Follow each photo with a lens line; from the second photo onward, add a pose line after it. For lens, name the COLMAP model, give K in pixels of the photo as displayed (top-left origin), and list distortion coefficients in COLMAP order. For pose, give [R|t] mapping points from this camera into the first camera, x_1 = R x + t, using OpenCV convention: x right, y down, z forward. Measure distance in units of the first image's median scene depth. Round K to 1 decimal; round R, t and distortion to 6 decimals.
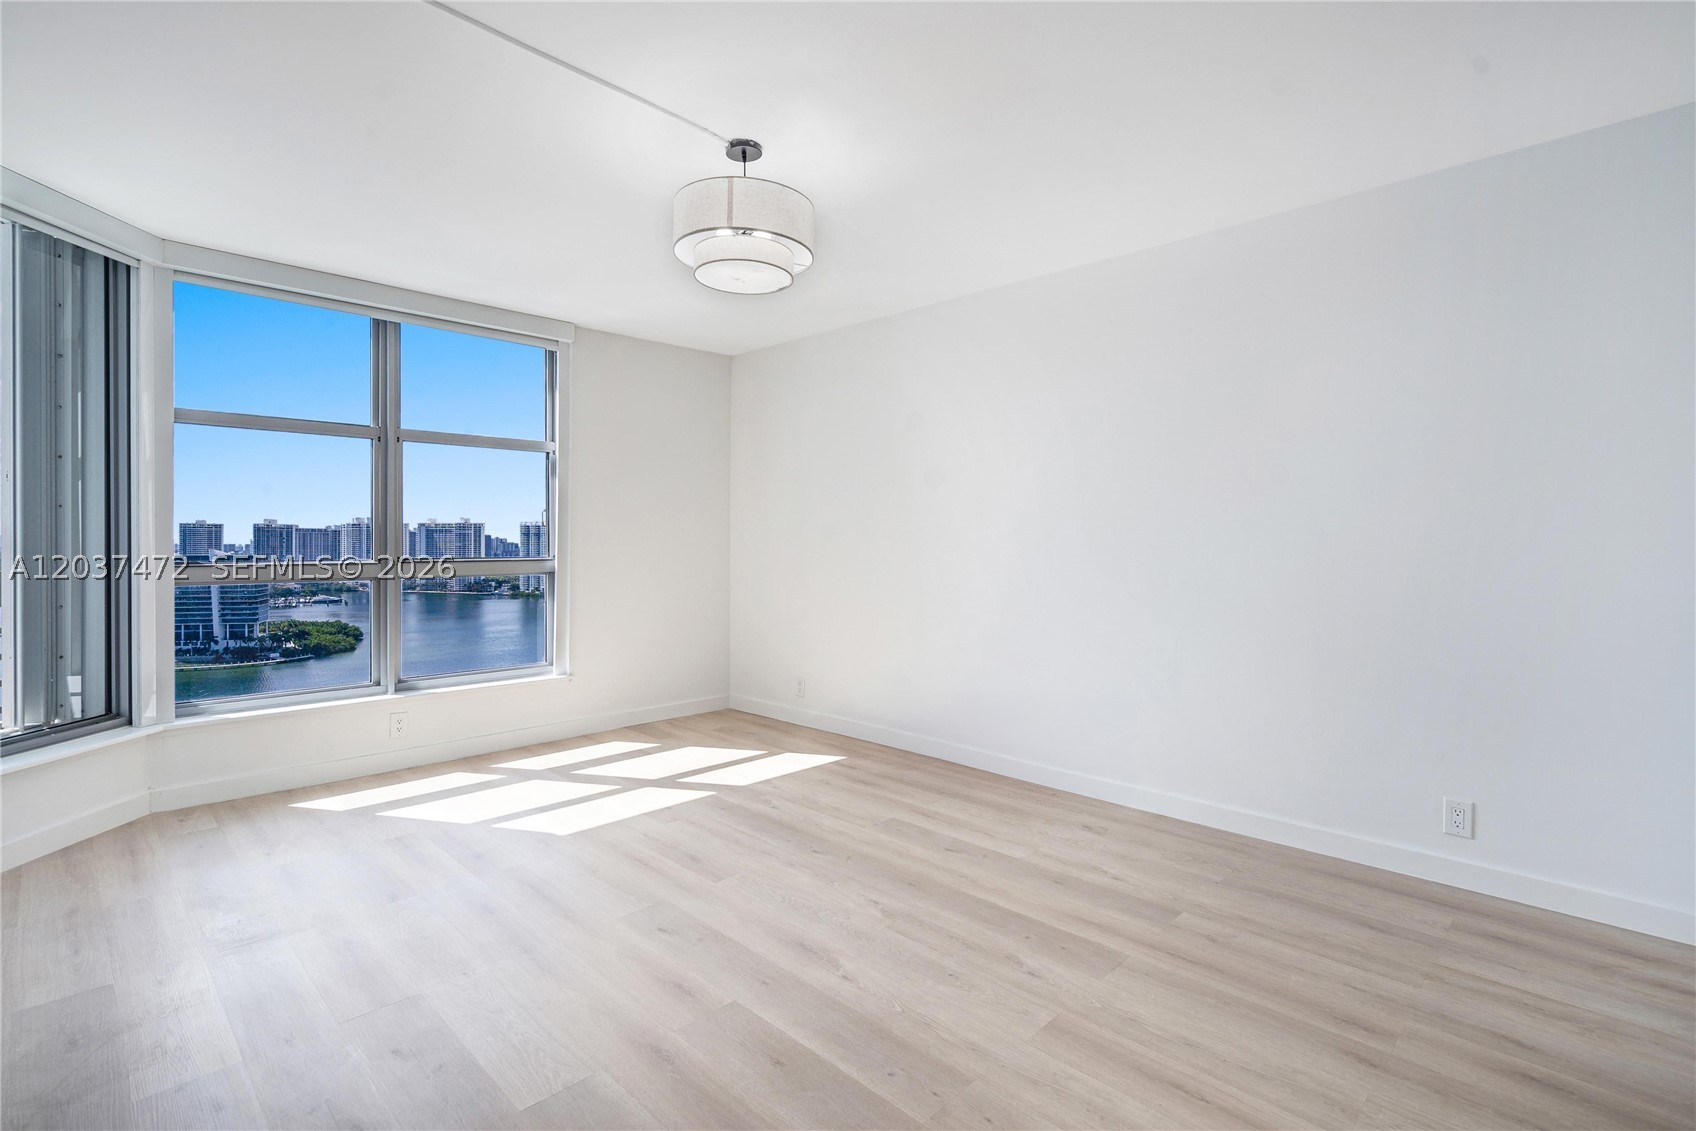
lens RADIAL K [[794.1, 0, 844.1], [0, 794.1, 568.9], [0, 0, 1]] dist [-0.003486, 0.000146]
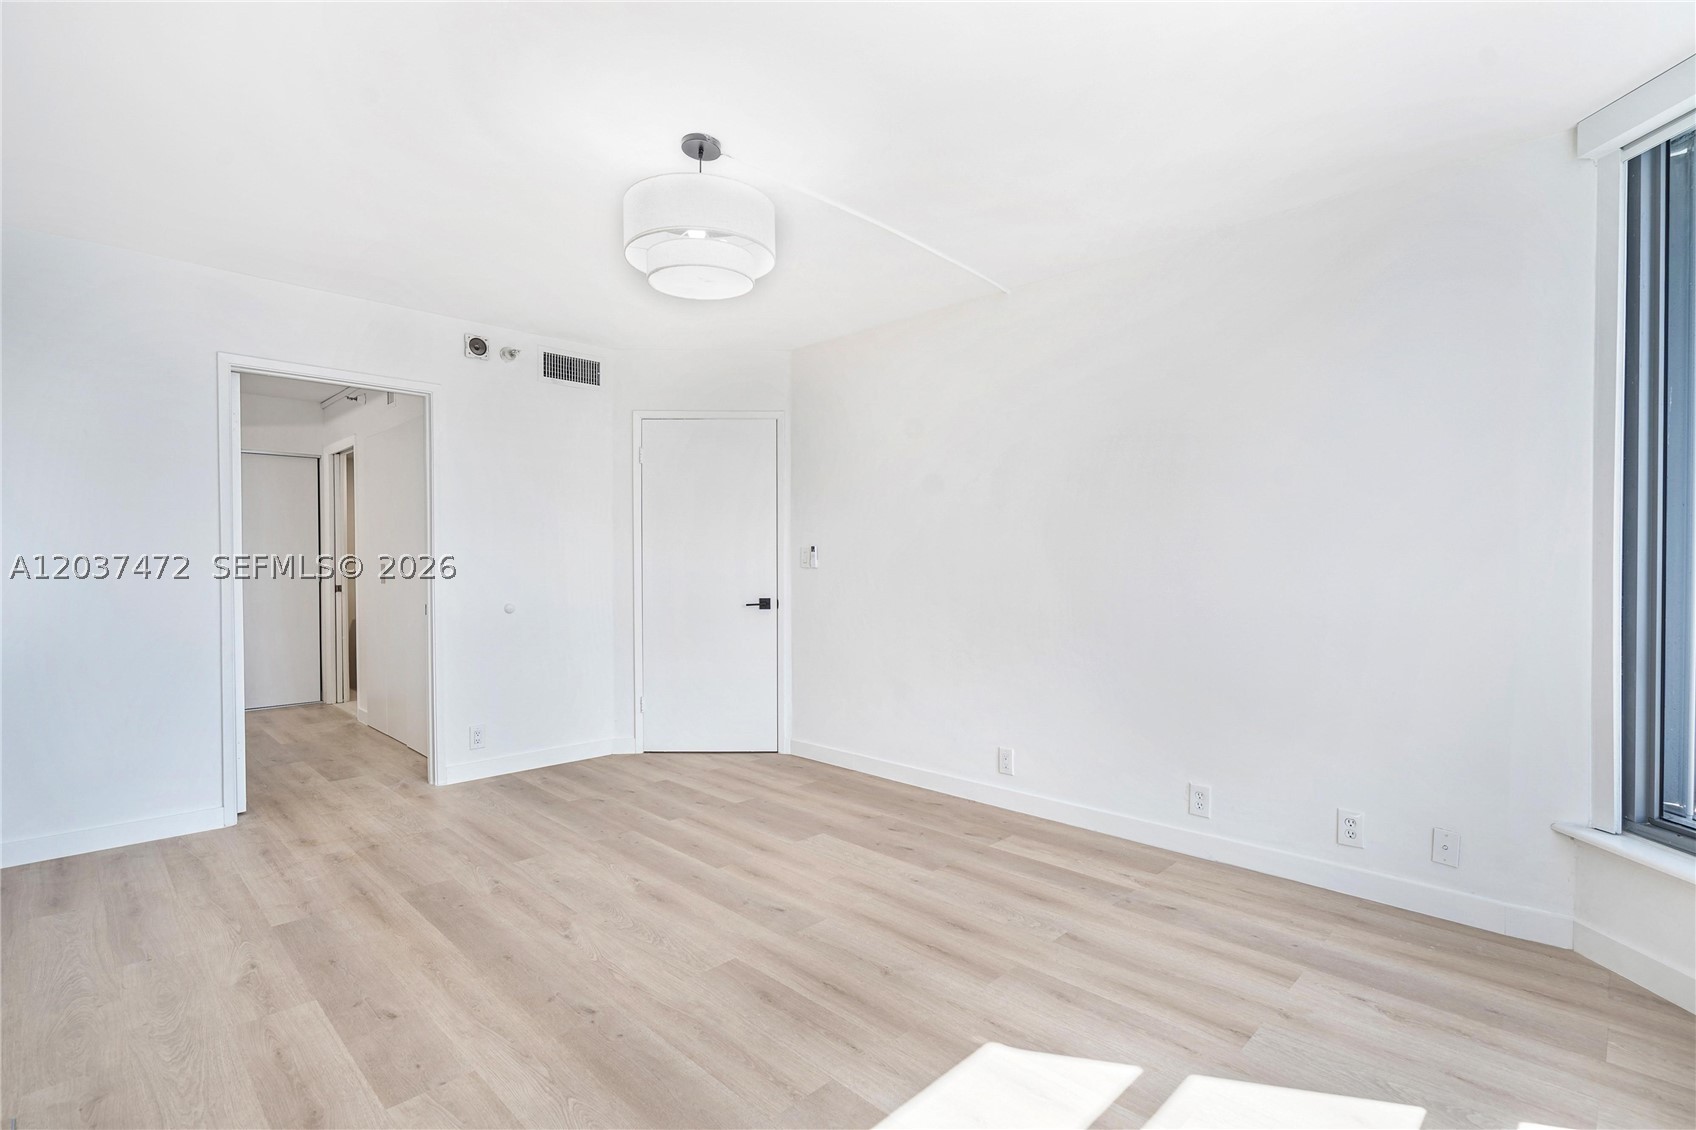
lens RADIAL K [[794.1, 0, 844.1], [0, 794.1, 568.4], [0, 0, 1]] dist [-0.003486, 0.000146]
pose [[-0.999983, -0.003258, 0.004850, -0.300178], [-0.003077, 0.999315, 0.036882, -0.061798], [-0.004967, 0.036866, -0.999308, 1.948121]]
